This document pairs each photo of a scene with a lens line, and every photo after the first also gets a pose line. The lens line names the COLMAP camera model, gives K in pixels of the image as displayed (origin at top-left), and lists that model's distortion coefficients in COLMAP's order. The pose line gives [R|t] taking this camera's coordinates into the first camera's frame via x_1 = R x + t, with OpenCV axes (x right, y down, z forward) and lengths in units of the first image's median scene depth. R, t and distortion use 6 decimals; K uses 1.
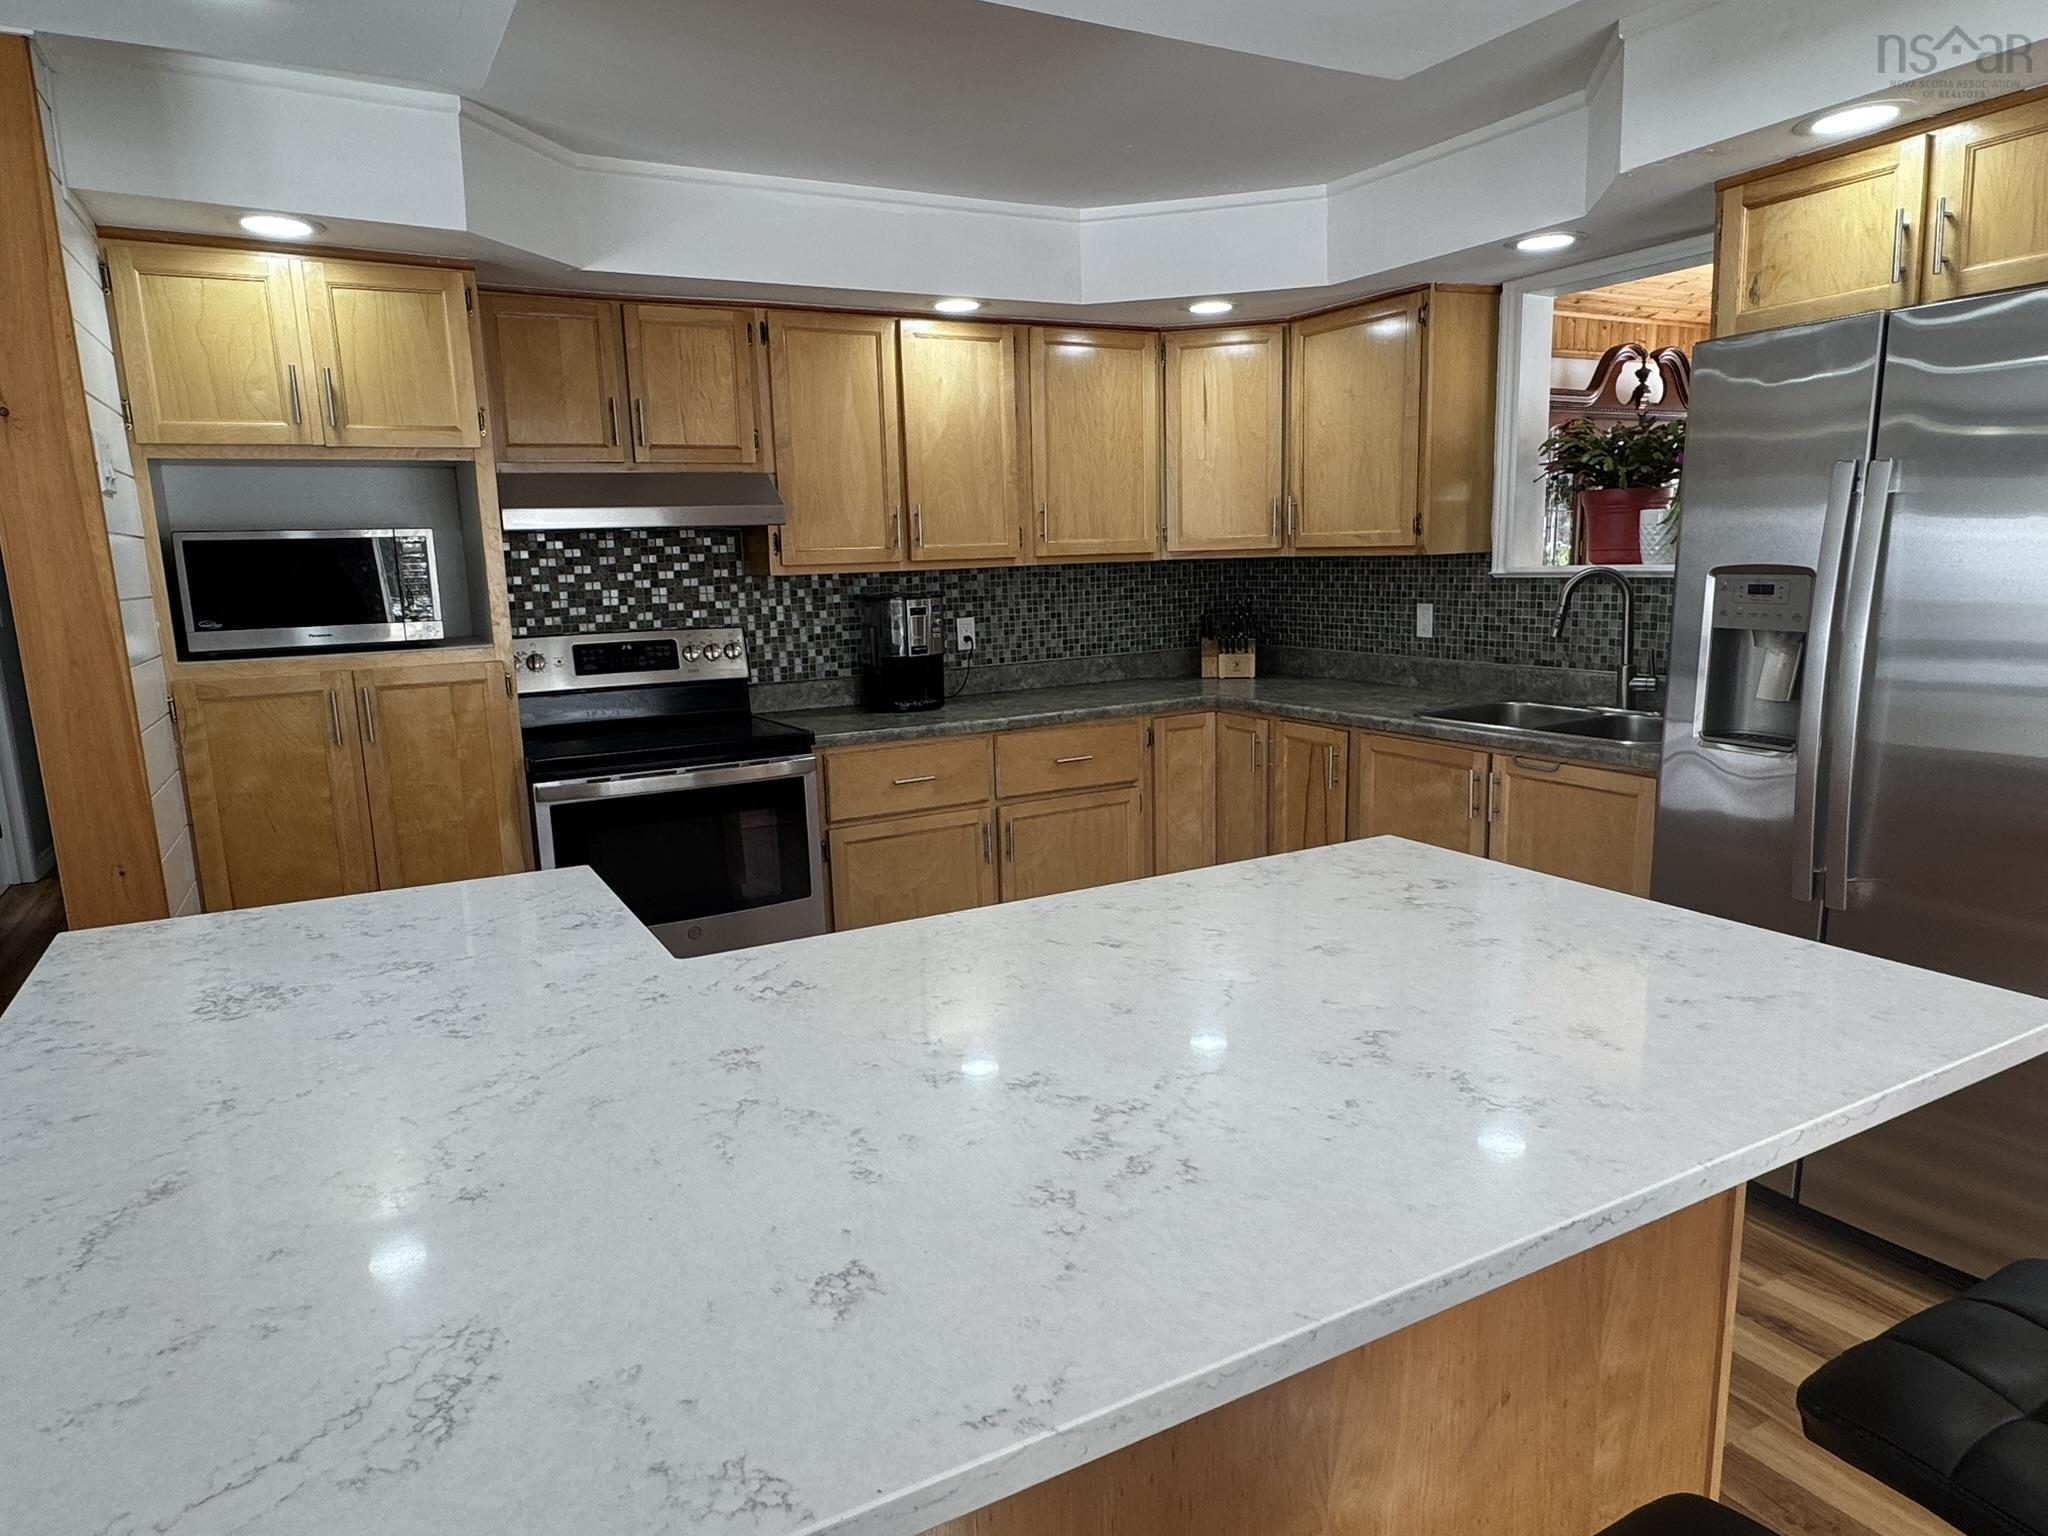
lens RADIAL K [[1247.5, 0, 1011.7], [0, 1247.5, 775.7], [0, 0, 1]] dist [-0.005282, 0.004863]
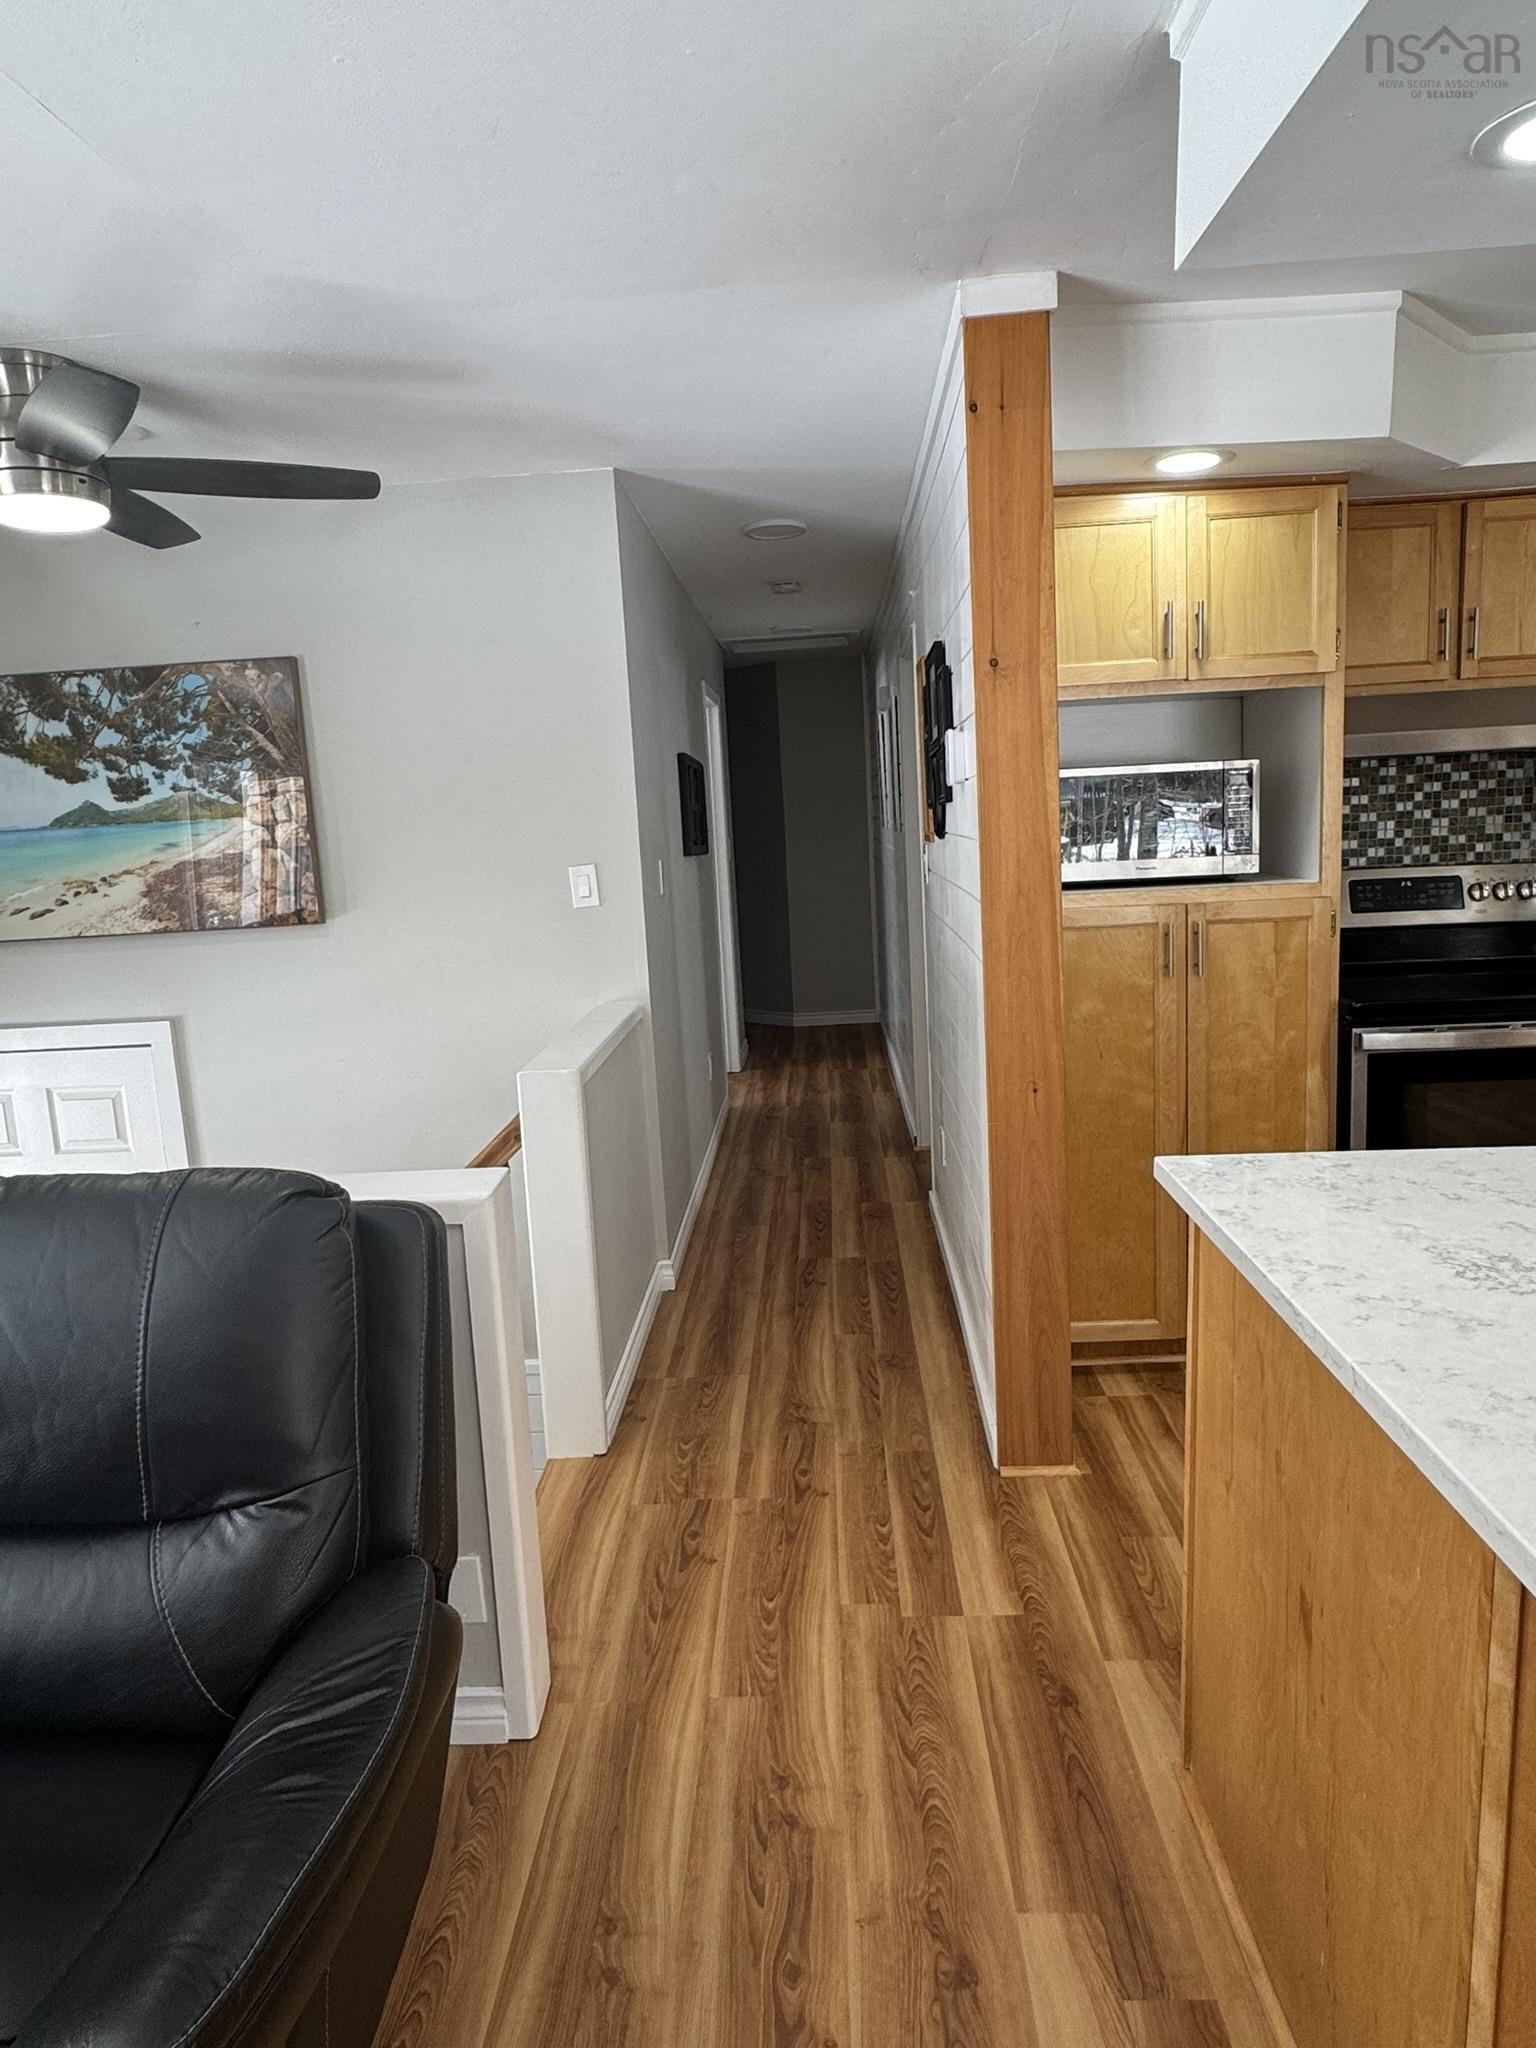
lens RADIAL K [[1247.5, 0, 765.3], [0, 1247.5, 1010.6], [0, 0, 1]] dist [-0.005282, 0.004863]
pose [[0.853454, 0.066897, -0.516857, -0.236041], [-0.066617, 0.997595, 0.019119, 0.003574], [0.516893, 0.018114, 0.855858, -0.023091]]
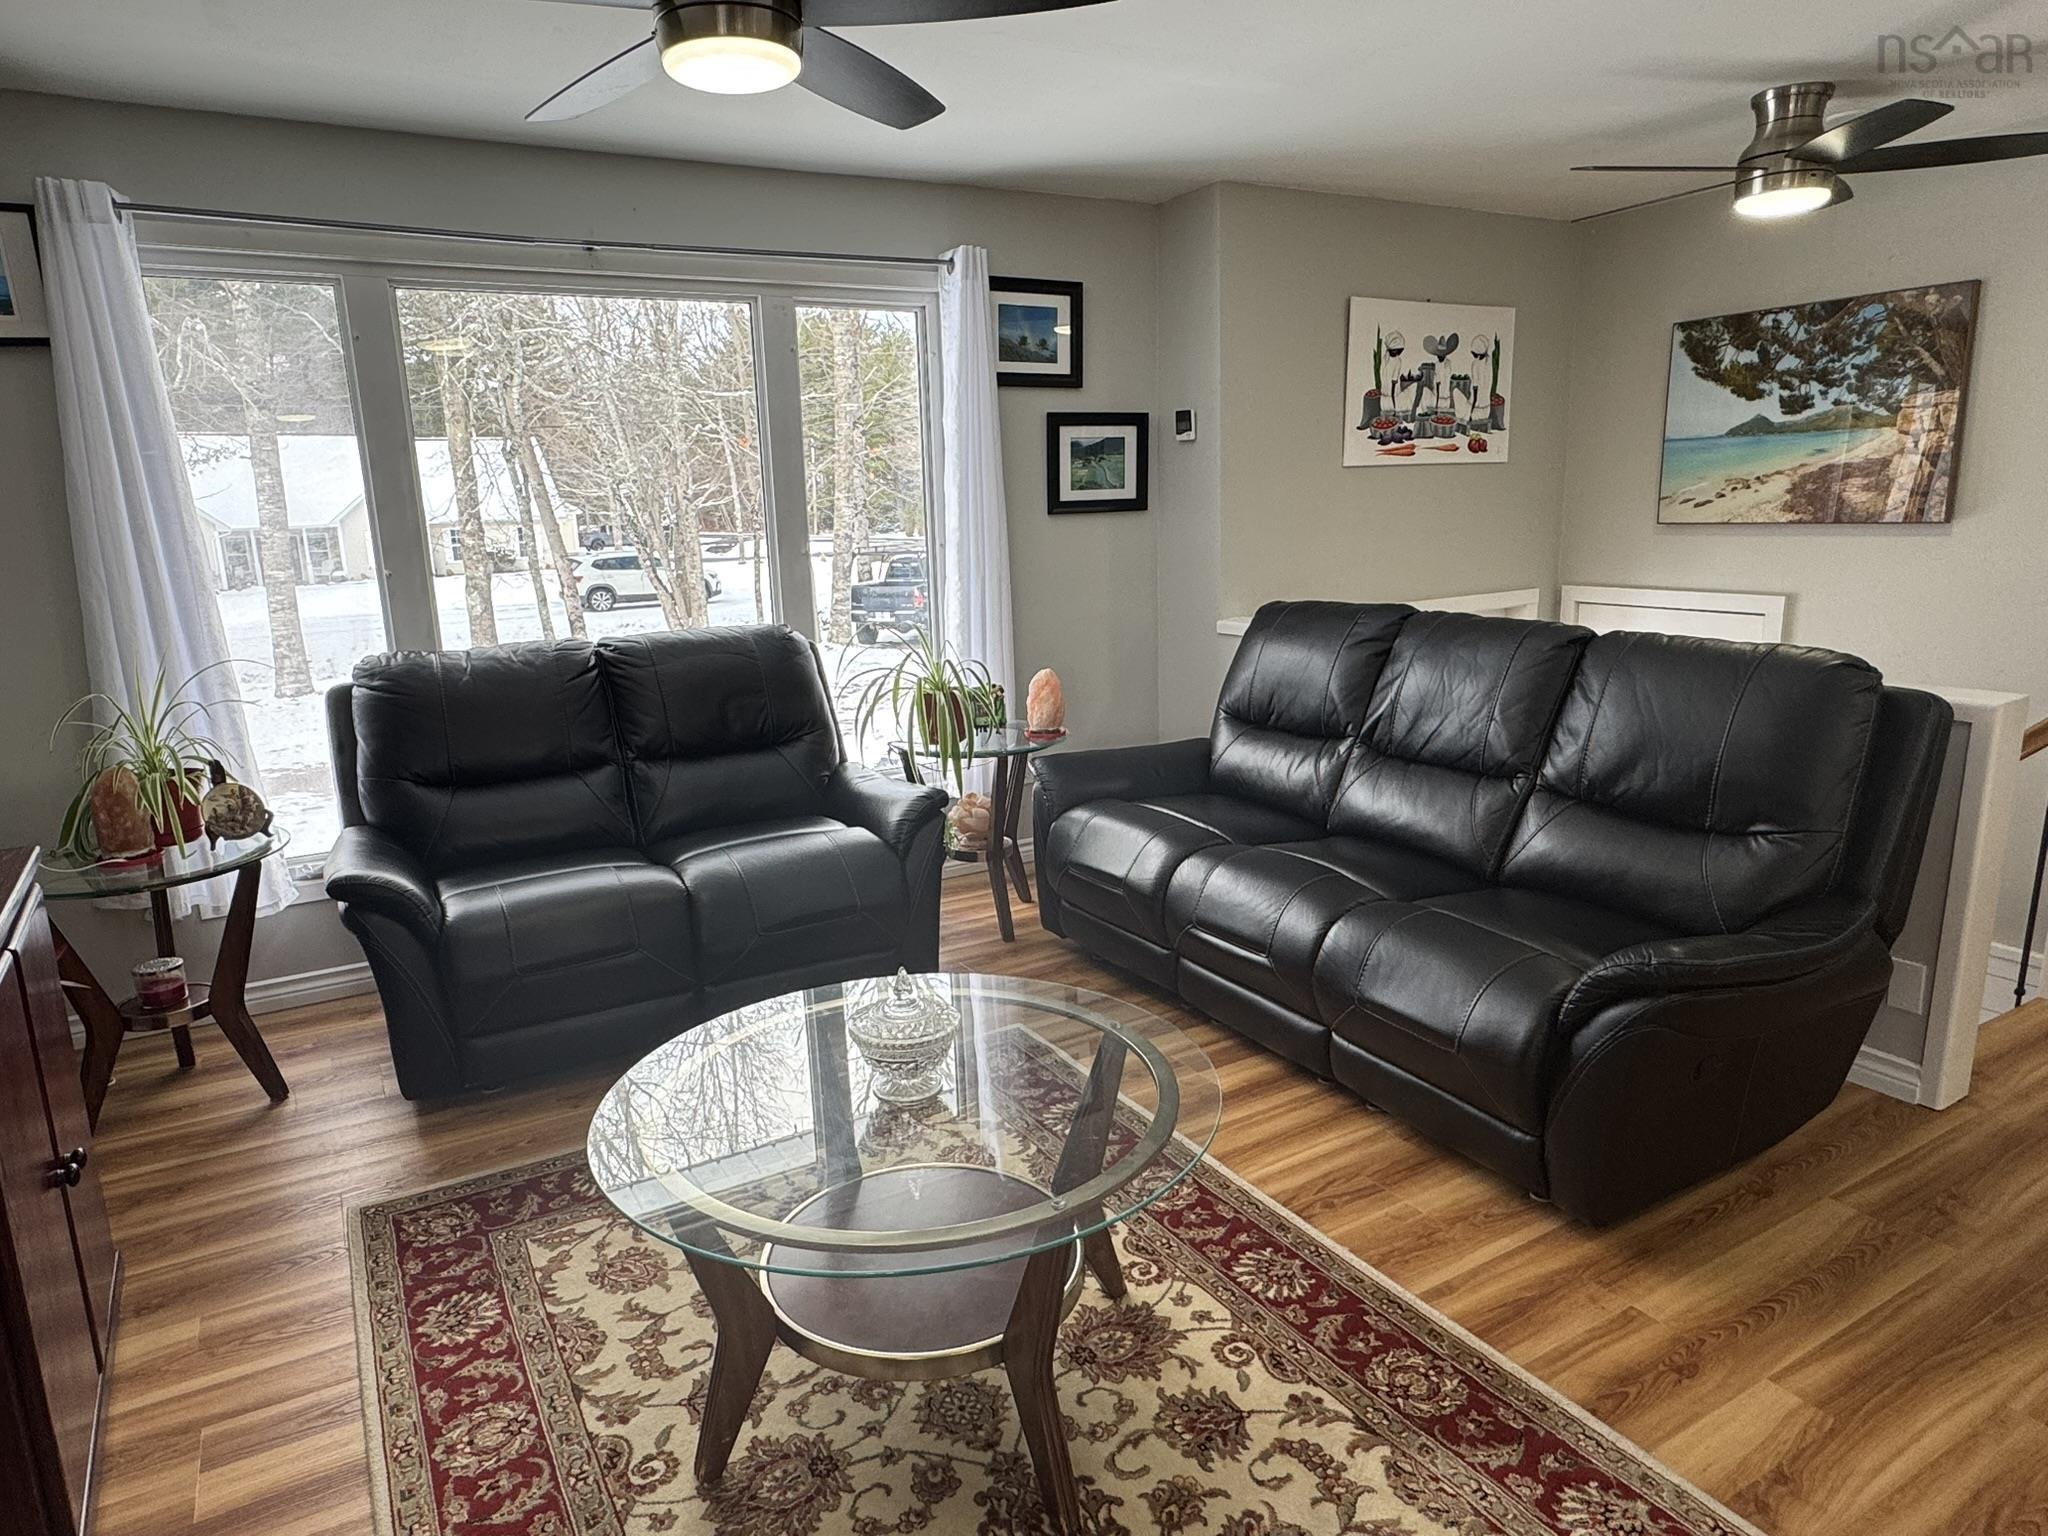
lens RADIAL K [[1247.5, 0, 1015.5], [0, 1247.5, 772.6], [0, 0, 1]] dist [-0.005282, 0.004863]
pose [[0.015402, 0.251096, -0.967840, 0.075528], [-0.143291, 0.958518, 0.246397, 0.036180], [0.989561, 0.134888, 0.050743, -0.214102]]
